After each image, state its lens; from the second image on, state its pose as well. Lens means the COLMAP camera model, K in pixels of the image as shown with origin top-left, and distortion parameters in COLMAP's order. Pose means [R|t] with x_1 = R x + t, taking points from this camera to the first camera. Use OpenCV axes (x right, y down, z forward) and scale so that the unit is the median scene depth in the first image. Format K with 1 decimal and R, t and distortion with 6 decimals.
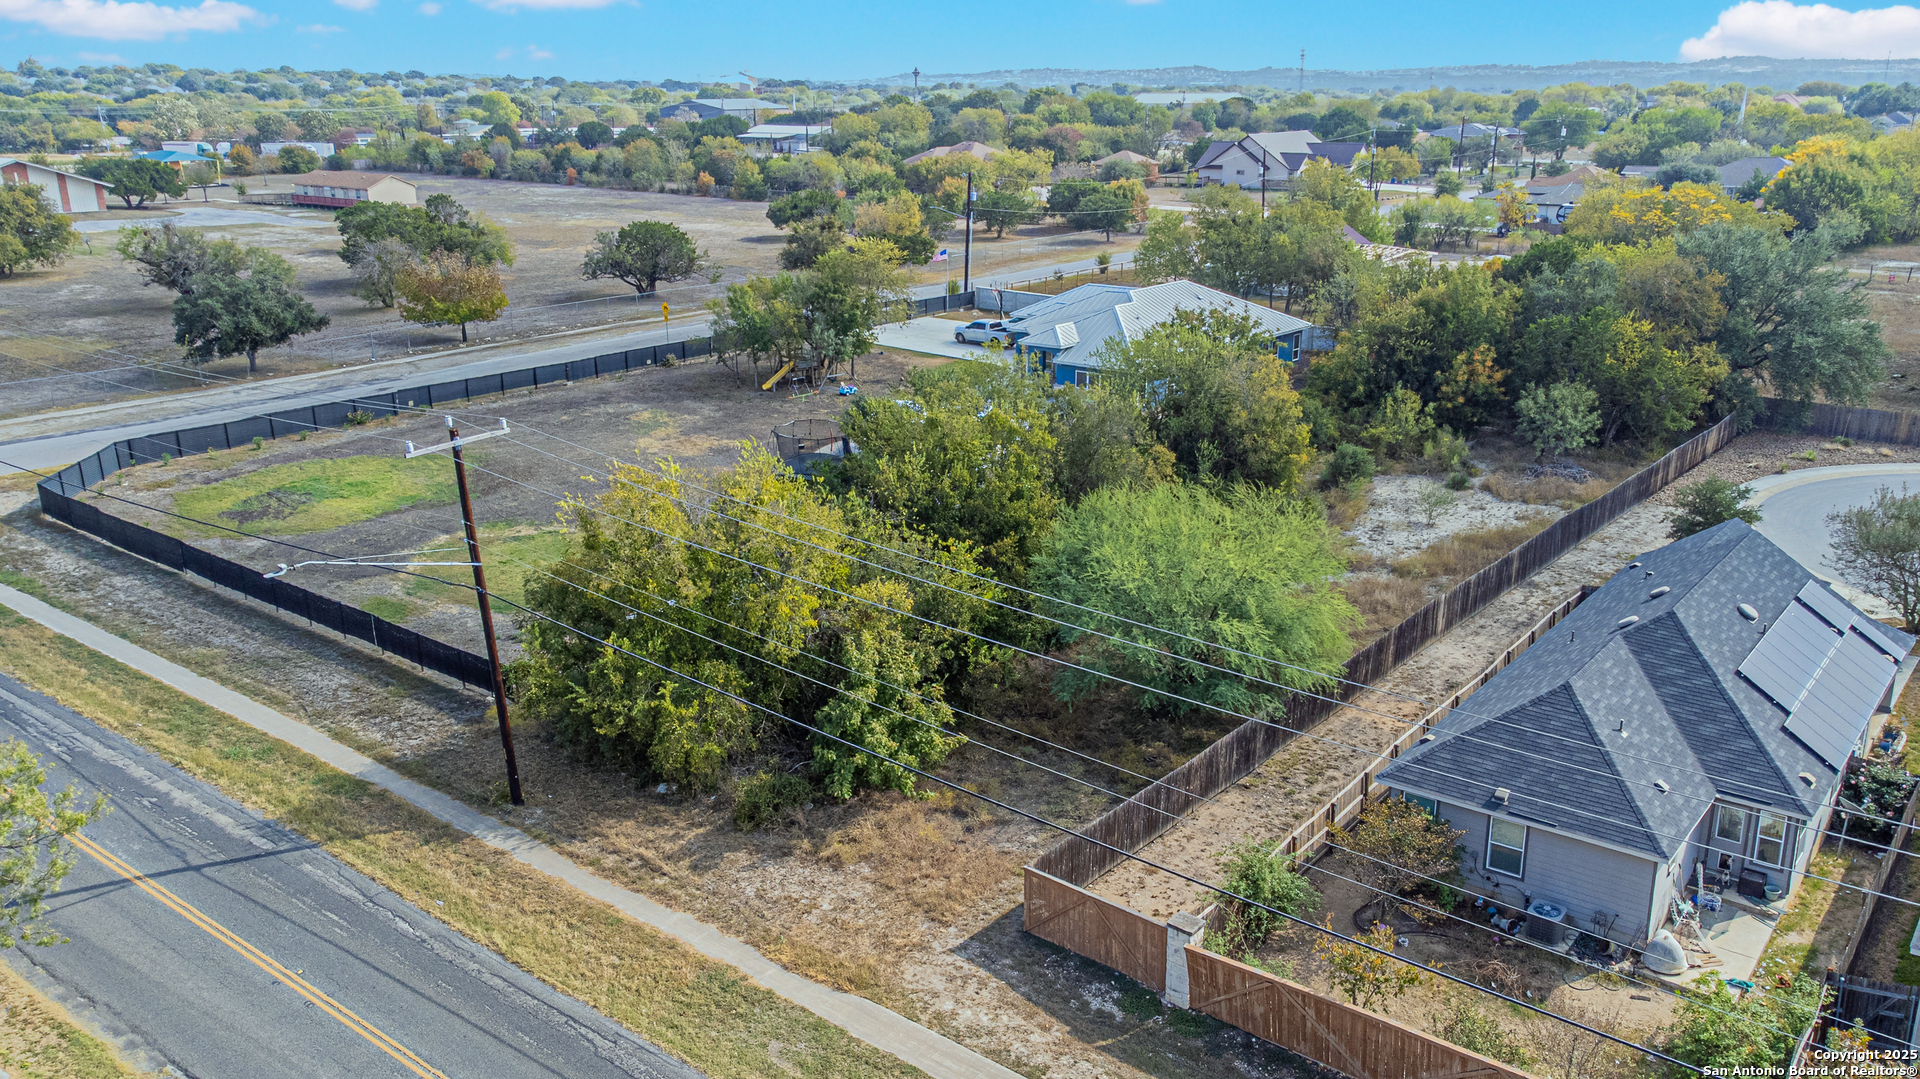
lens RADIAL K [[1520.5, 0, 960.0], [0, 1520.5, 539.5], [0, 0, 1]] dist [0.008173, 0.088341]
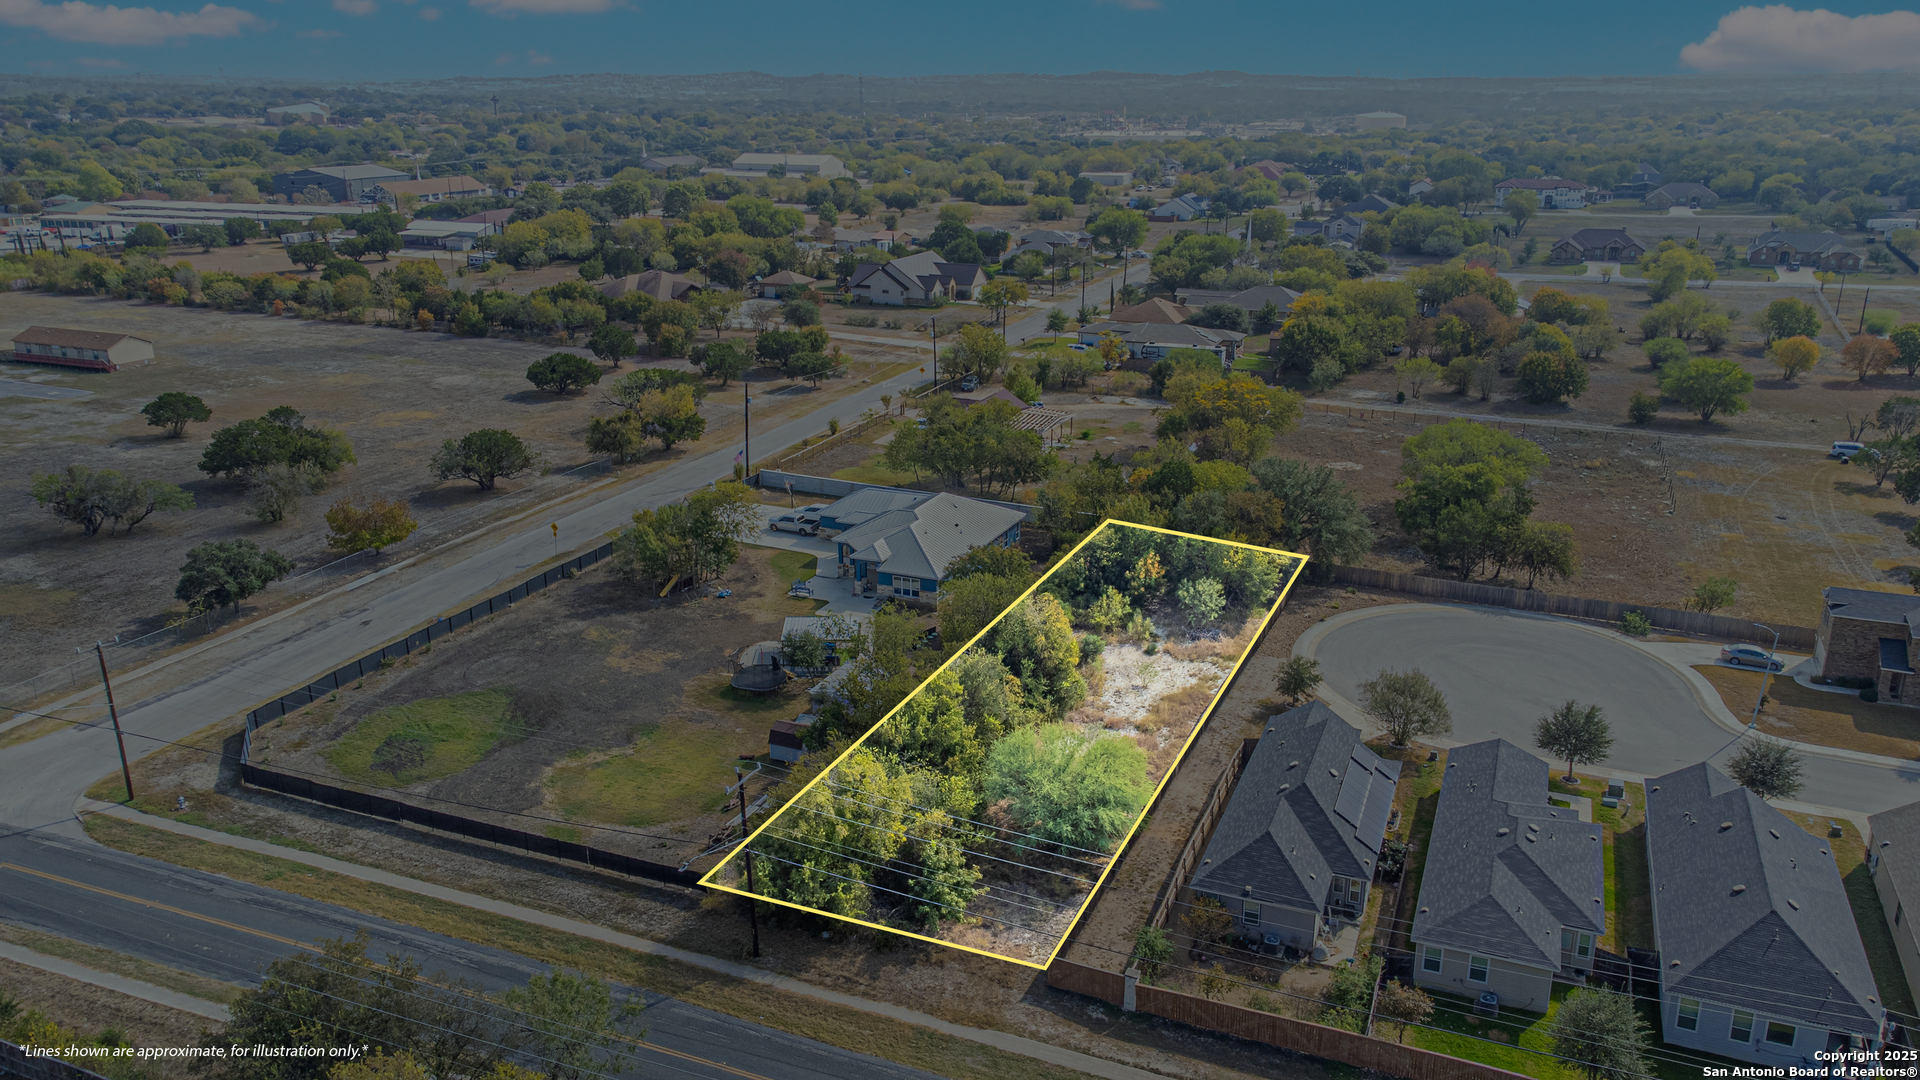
lens RADIAL K [[1457.4, 0, 960.0], [0, 1457.4, 540.0], [0, 0, 1]] dist [0.025800, 0.058082]
pose [[0.959730, -0.079080, 0.269565, -0.506666], [0.075515, 0.996866, 0.023587, -0.367860], [-0.270586, -0.002281, 0.962693, -0.812764]]
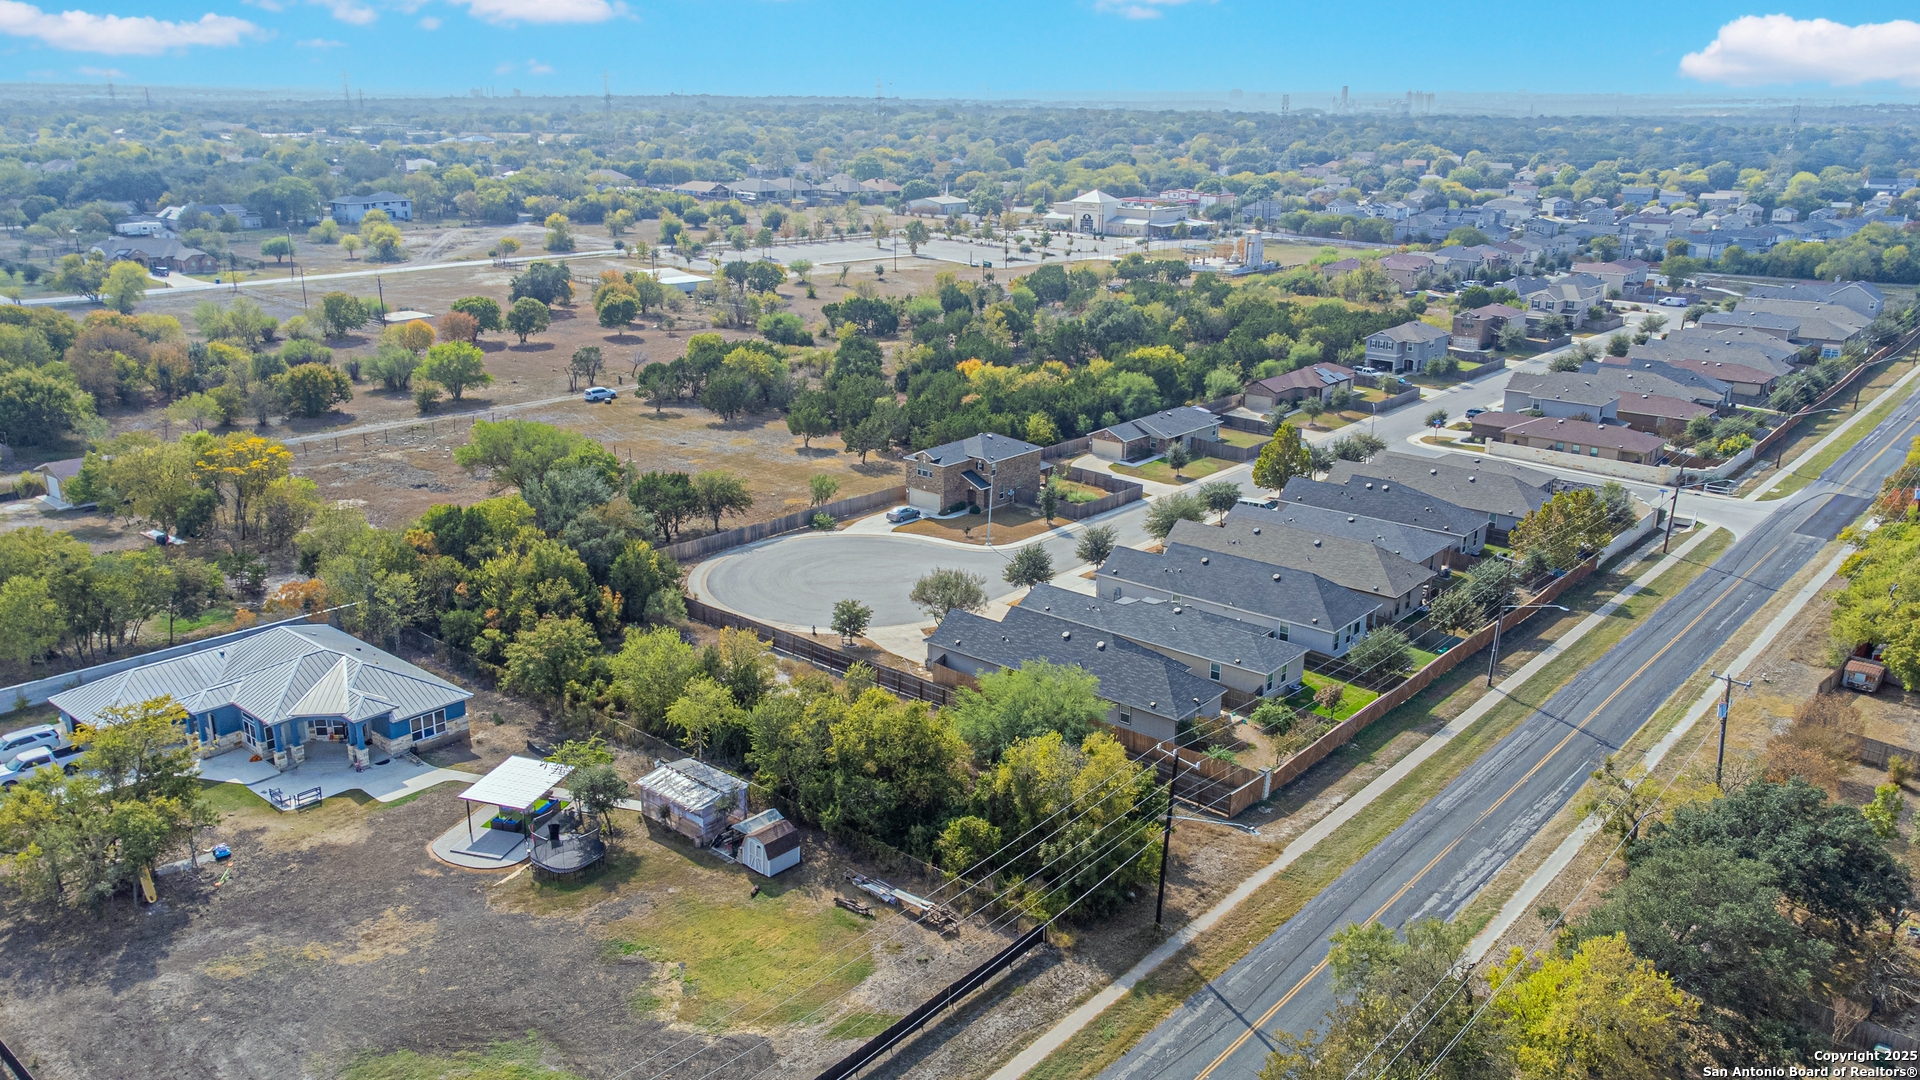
lens RADIAL K [[1475.6, 0, 960.0], [0, 1475.6, 540.0], [0, 0, 1]] dist [0.018758, 0.070707]
pose [[0.019001, -0.285388, 0.958224, -2.015079], [0.282046, 0.921002, 0.268710, -0.889731], [-0.959213, 0.265157, 0.097993, 0.946115]]
